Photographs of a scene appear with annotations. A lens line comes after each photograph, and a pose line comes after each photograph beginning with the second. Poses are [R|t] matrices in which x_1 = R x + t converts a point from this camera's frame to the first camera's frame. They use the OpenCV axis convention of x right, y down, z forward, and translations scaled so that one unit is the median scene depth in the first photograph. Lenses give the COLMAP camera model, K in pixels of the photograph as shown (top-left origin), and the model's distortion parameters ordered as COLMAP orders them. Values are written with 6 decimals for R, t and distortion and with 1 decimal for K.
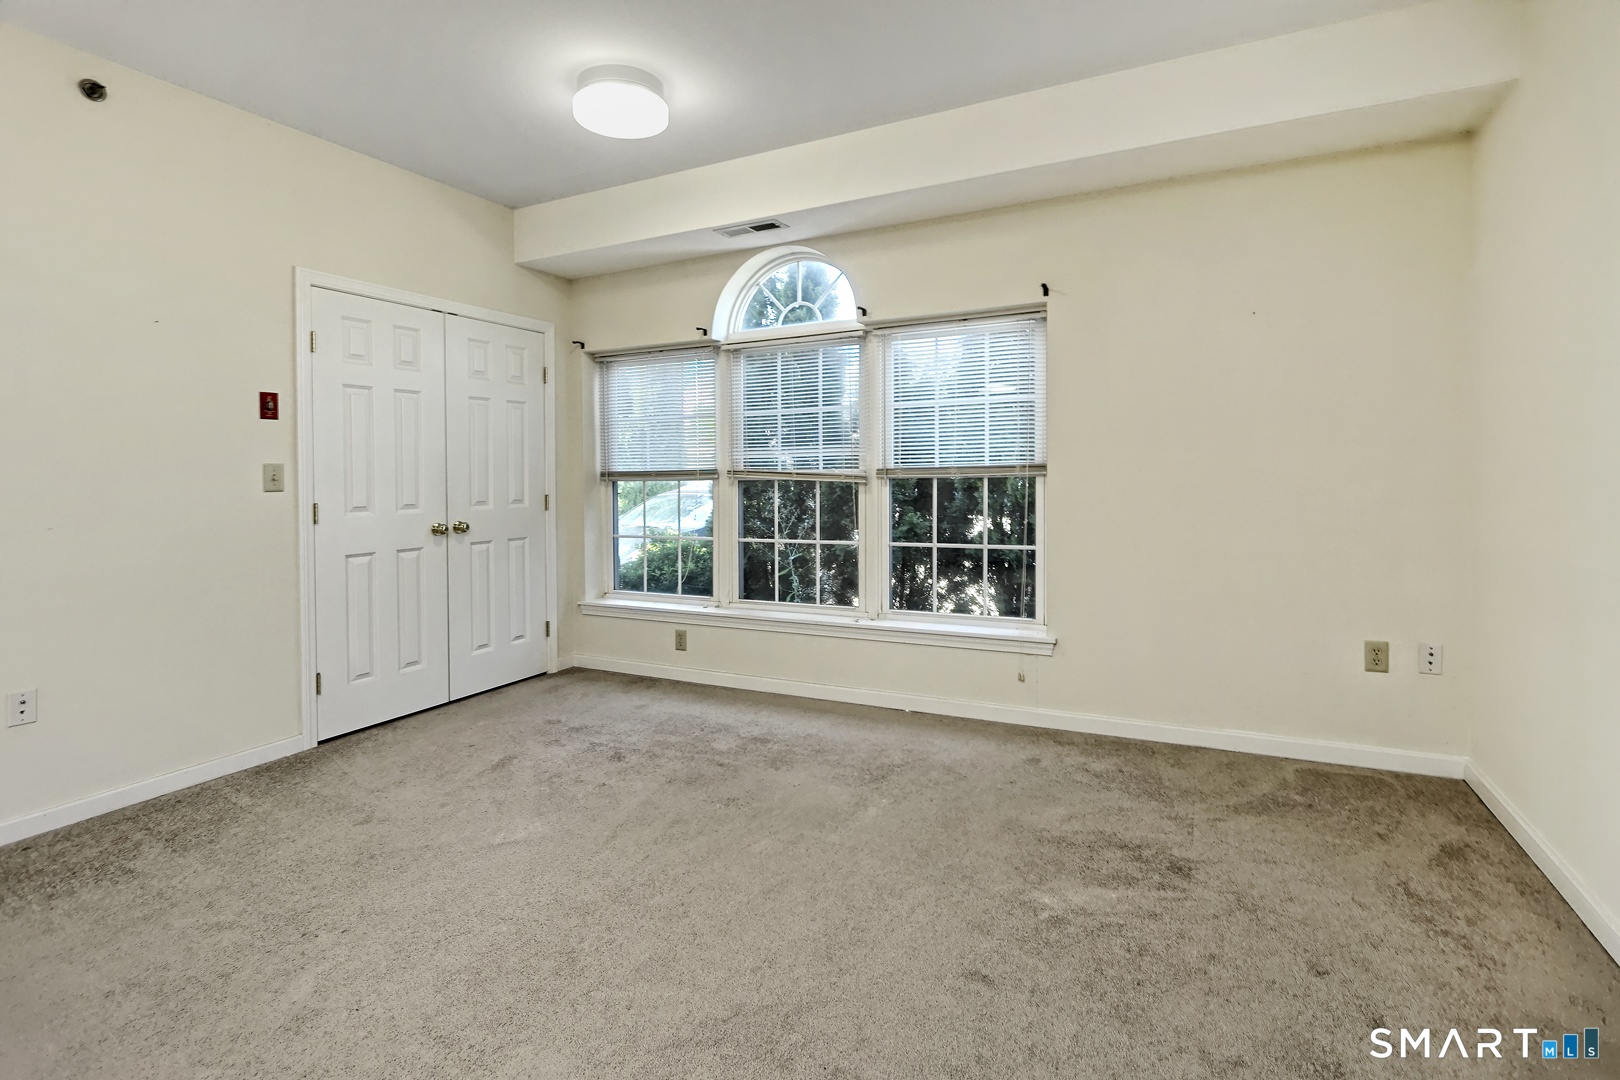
lens RADIAL K [[758.9, 0, 810.8], [0, 758.9, 507.9], [0, 0, 1]] dist [0.000383, 0.000024]
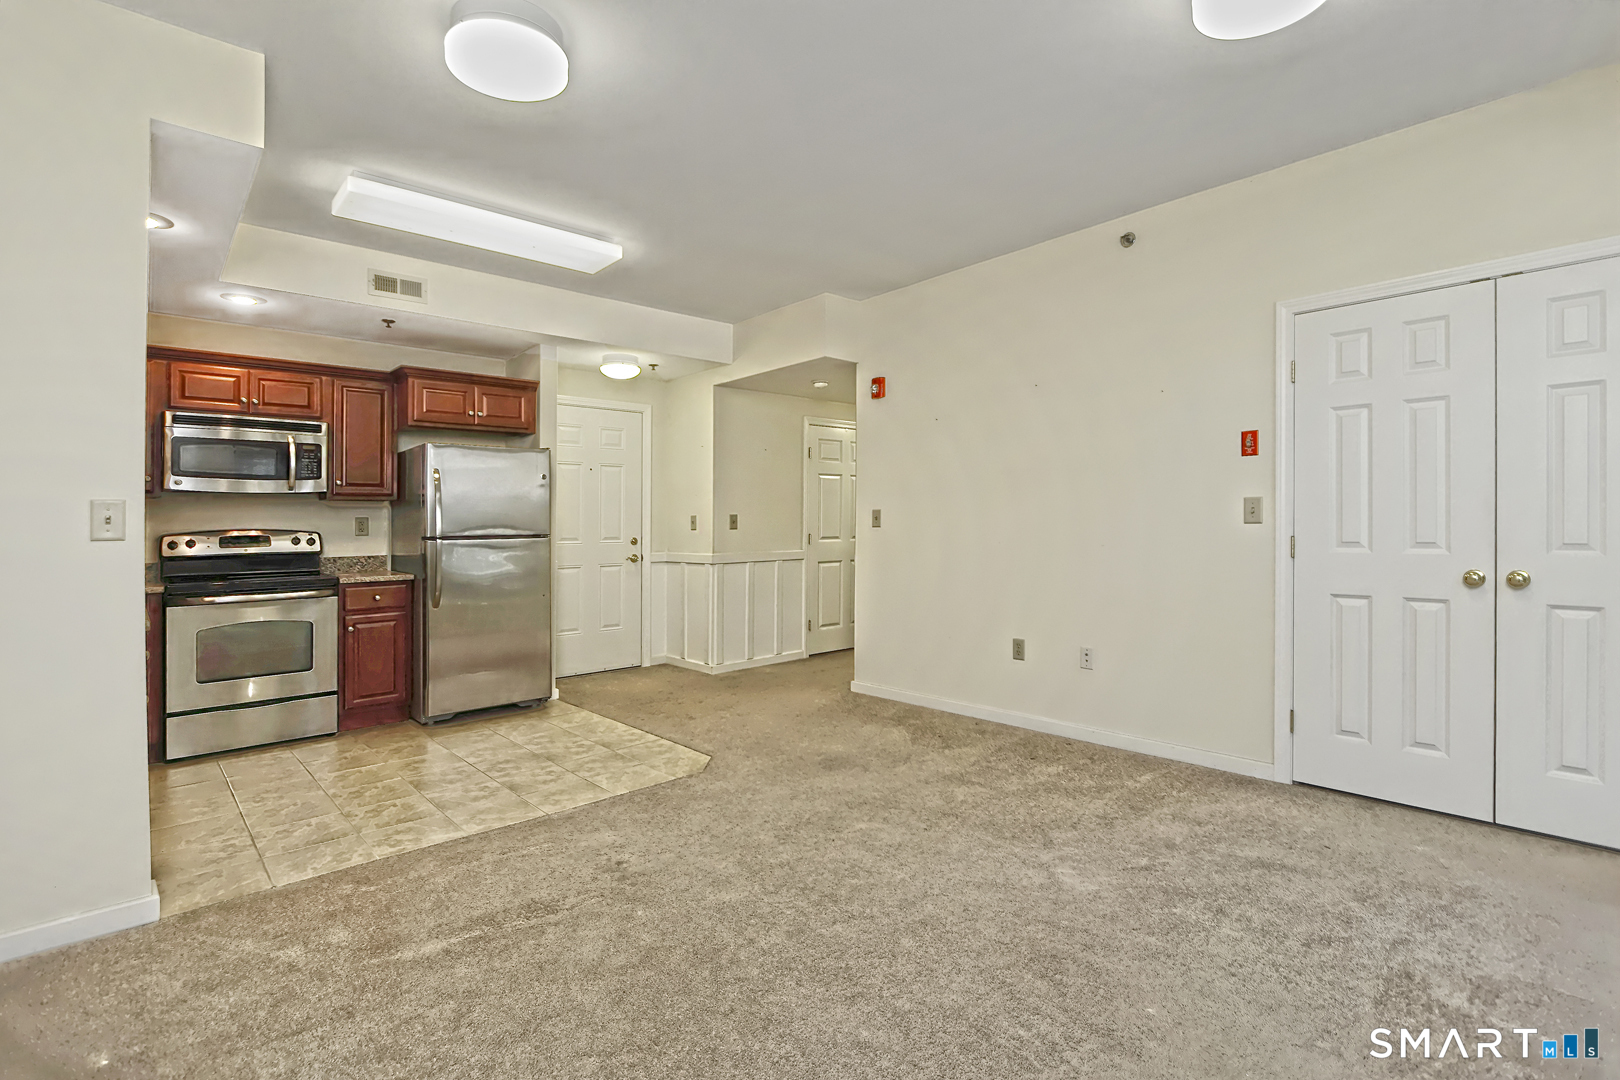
lens RADIAL K [[758.9, 0, 810.8], [0, 758.9, 507.9], [0, 0, 1]] dist [0.000383, 0.000024]
pose [[-0.333703, 0.000118, -0.942678, 0.499030], [-0.029089, 0.999523, 0.010422, -0.036023], [0.942229, 0.030899, -0.333540, 0.771510]]
